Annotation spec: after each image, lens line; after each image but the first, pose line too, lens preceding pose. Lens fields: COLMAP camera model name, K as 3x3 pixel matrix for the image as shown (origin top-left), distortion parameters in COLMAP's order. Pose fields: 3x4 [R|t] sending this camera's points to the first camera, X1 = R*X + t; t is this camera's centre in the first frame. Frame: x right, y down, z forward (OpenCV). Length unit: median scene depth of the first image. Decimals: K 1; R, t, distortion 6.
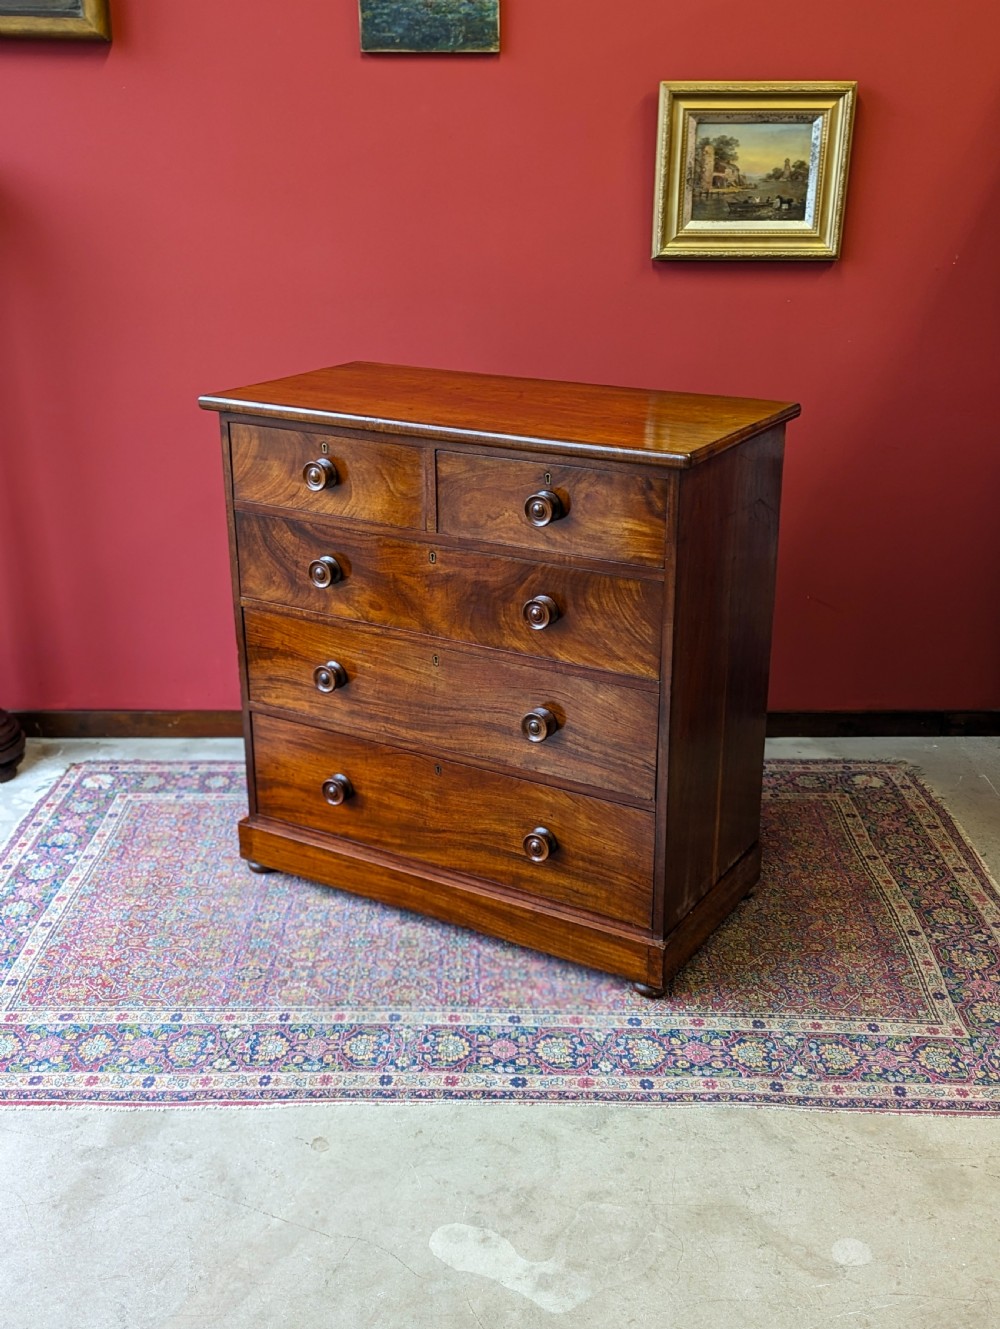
lens RADIAL K [[1367.4, 0, 501.3], [0, 1367.4, 665.1], [0, 0, 1]] dist [0.048563, -0.010926]
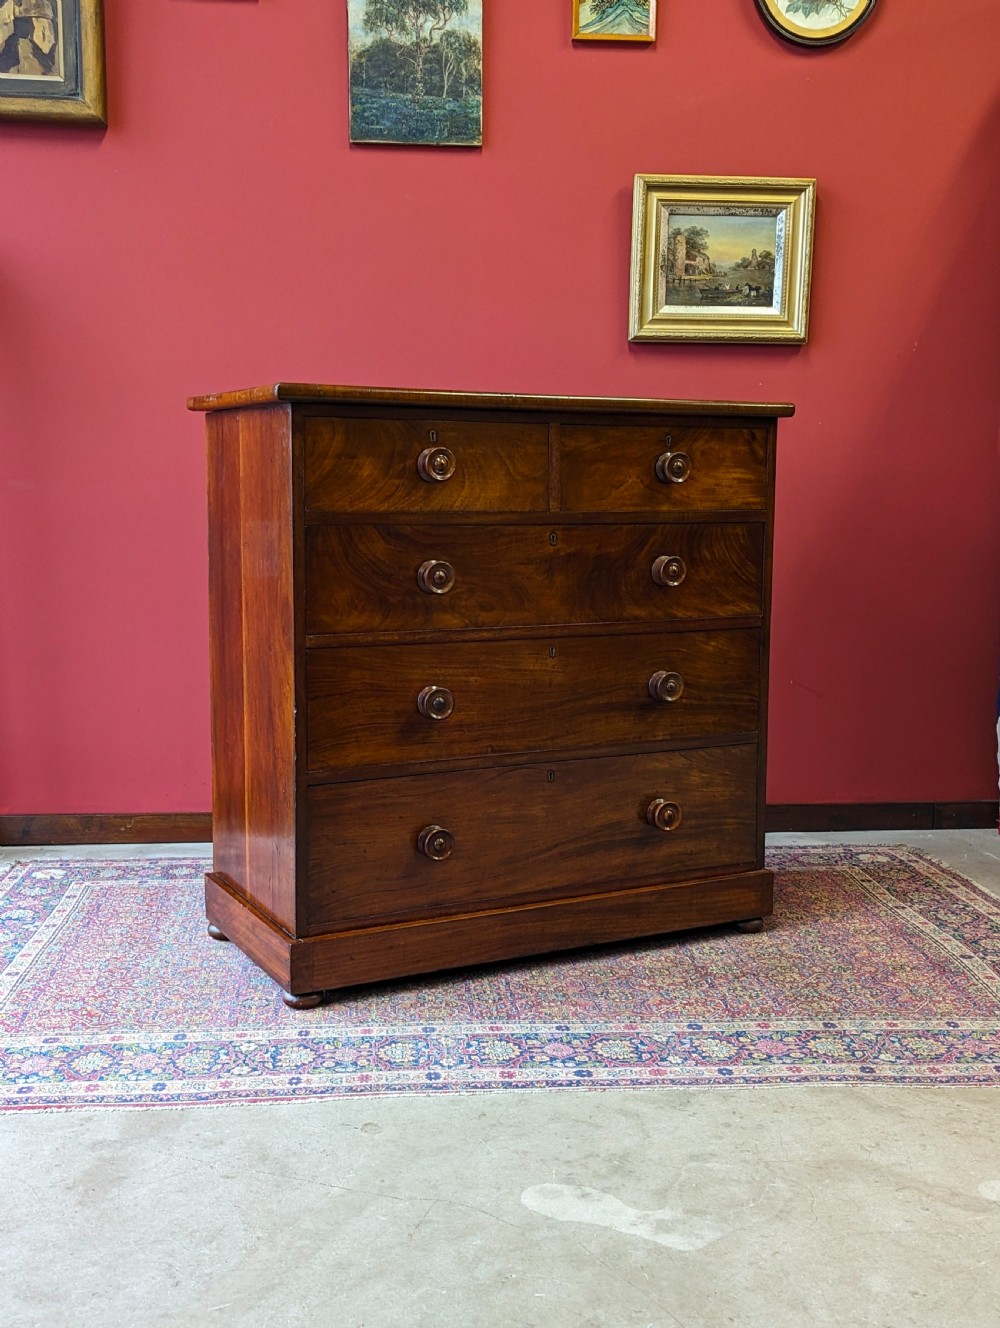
lens RADIAL K [[1392.6, 0, 487.2], [0, 1392.6, 669.1], [0, 0, 1]] dist [0.051150, -0.008060]
pose [[0.996217, -0.006475, 0.086659, -0.117510], [0.025895, 0.974035, -0.224913, 0.234702], [-0.082953, 0.226306, 0.970518, 0.064929]]
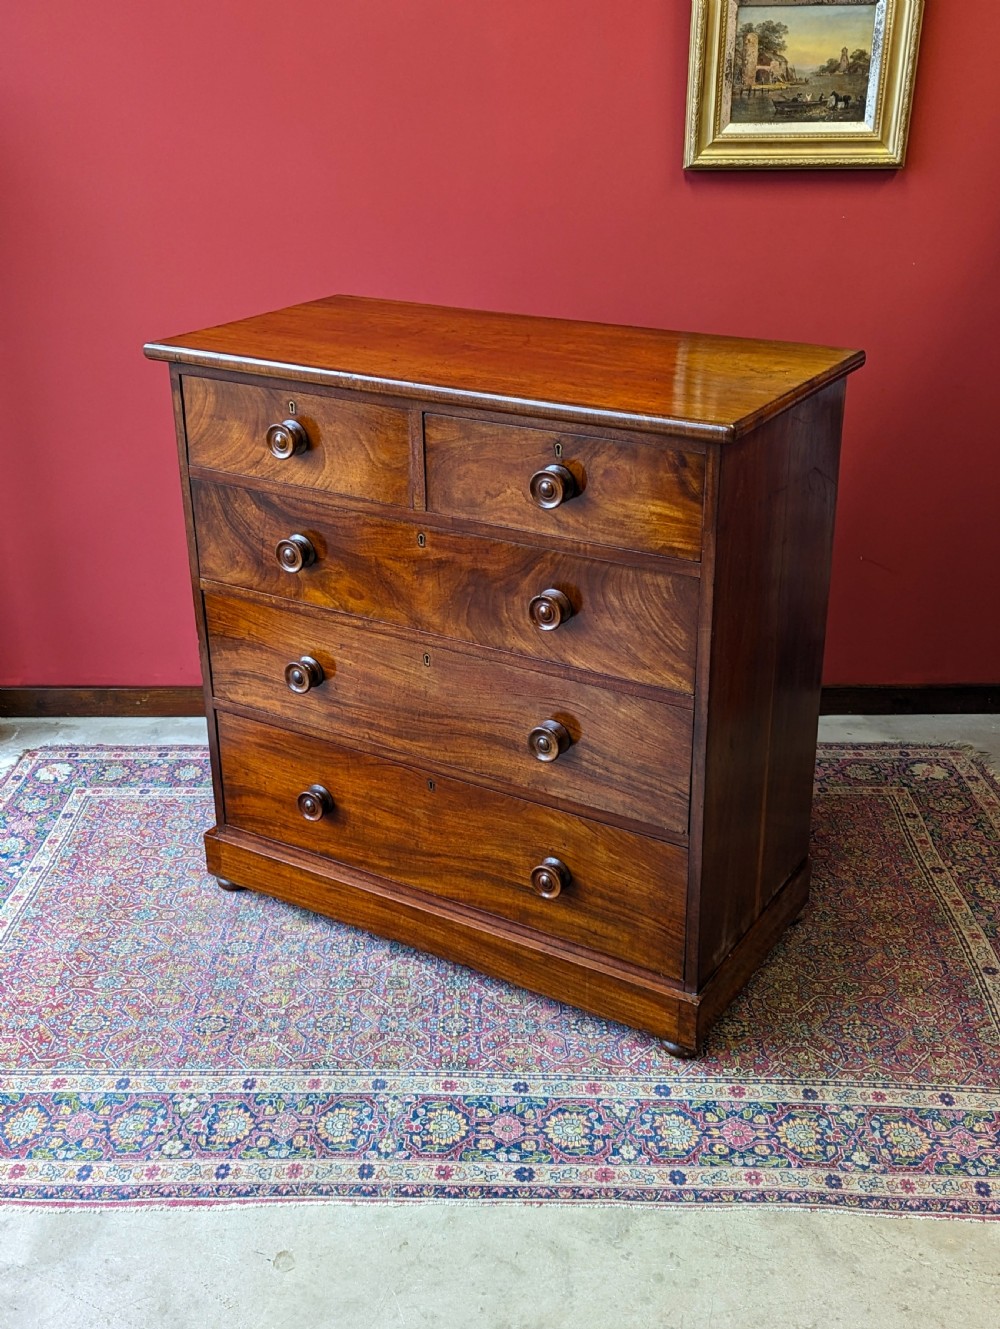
lens RADIAL K [[1397.5, 0, 502.0], [0, 1397.5, 637.5], [0, 0, 1]] dist [0.032610, 0.027817]
pose [[0.999880, -0.002287, -0.015325, 0.012049], [0.002976, 0.998978, 0.045104, -0.058134], [0.015206, -0.045144, 0.998865, 0.148376]]
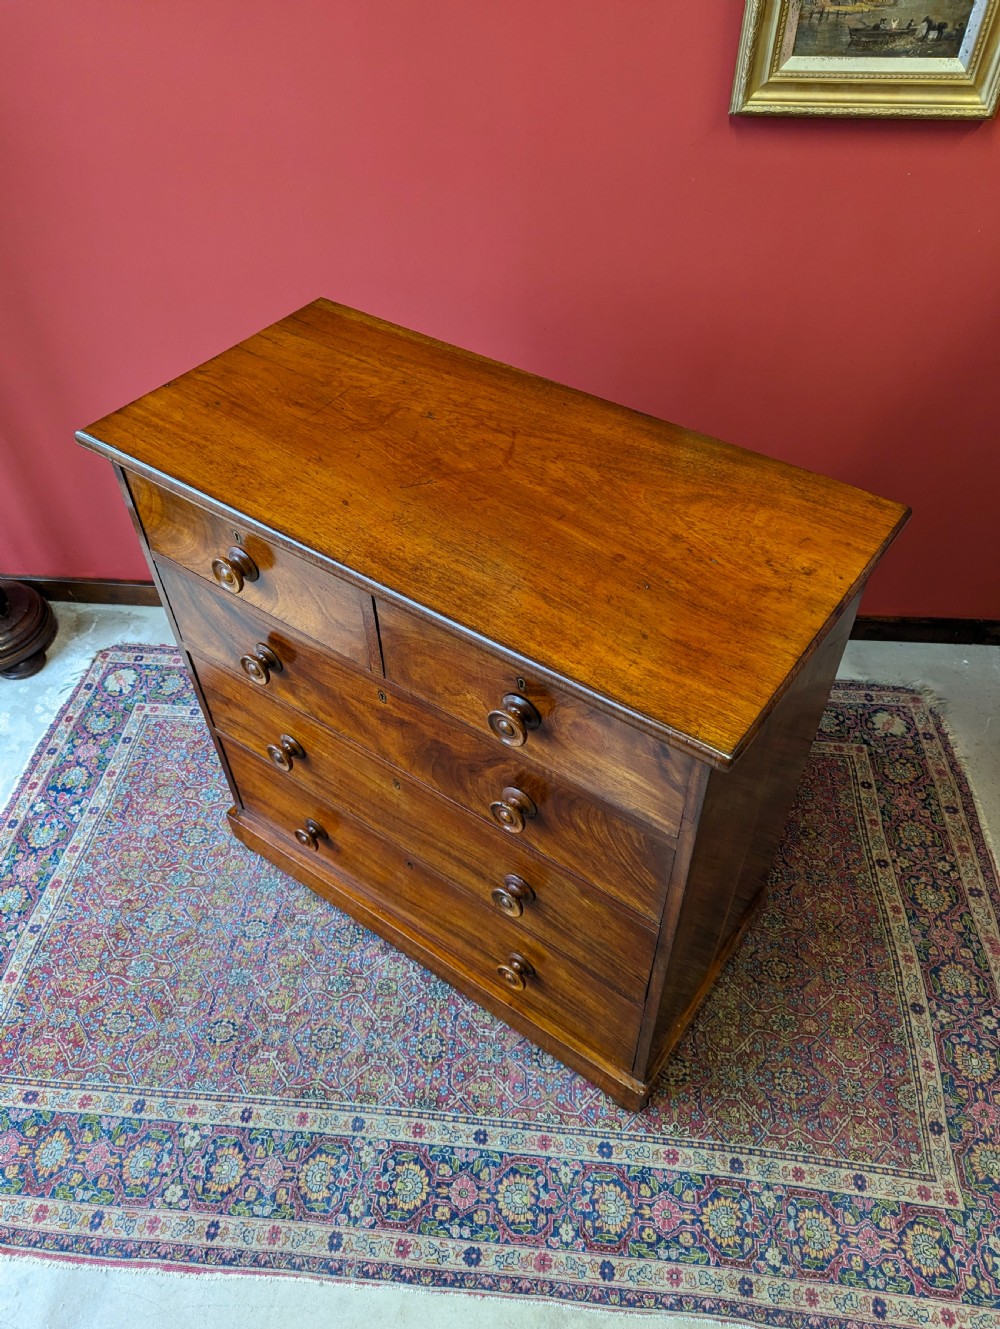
lens RADIAL K [[943.6, 0, 506.8], [0, 943.6, 667.0], [0, 0, 1]] dist [0.056817, -0.043720]
pose [[0.996528, 0.053161, -0.064074, 0.053552], [-0.020277, 0.901400, 0.432513, -0.330259], [0.080749, -0.429712, 0.899348, 0.542485]]
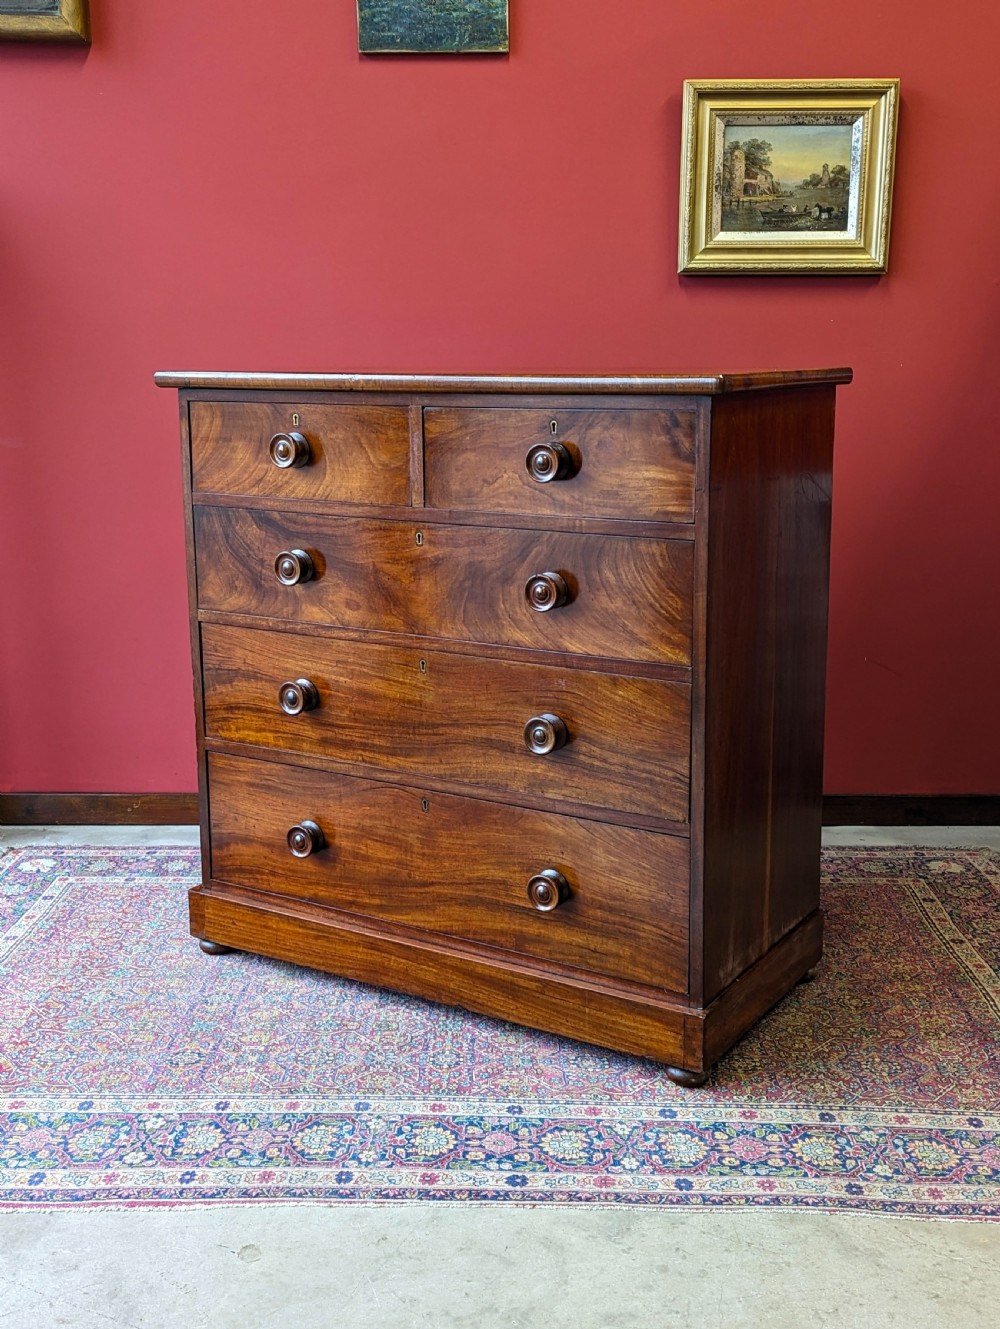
lens RADIAL K [[1417.8, 0, 515.2], [0, 1417.8, 646.6], [0, 0, 1]] dist [0.029426, 0.039107]
pose [[0.999882, 0.000185, -0.015384, 0.022448], [-0.002651, 0.987042, -0.160442, 0.127939], [0.015155, 0.160463, 0.986925, 0.155069]]
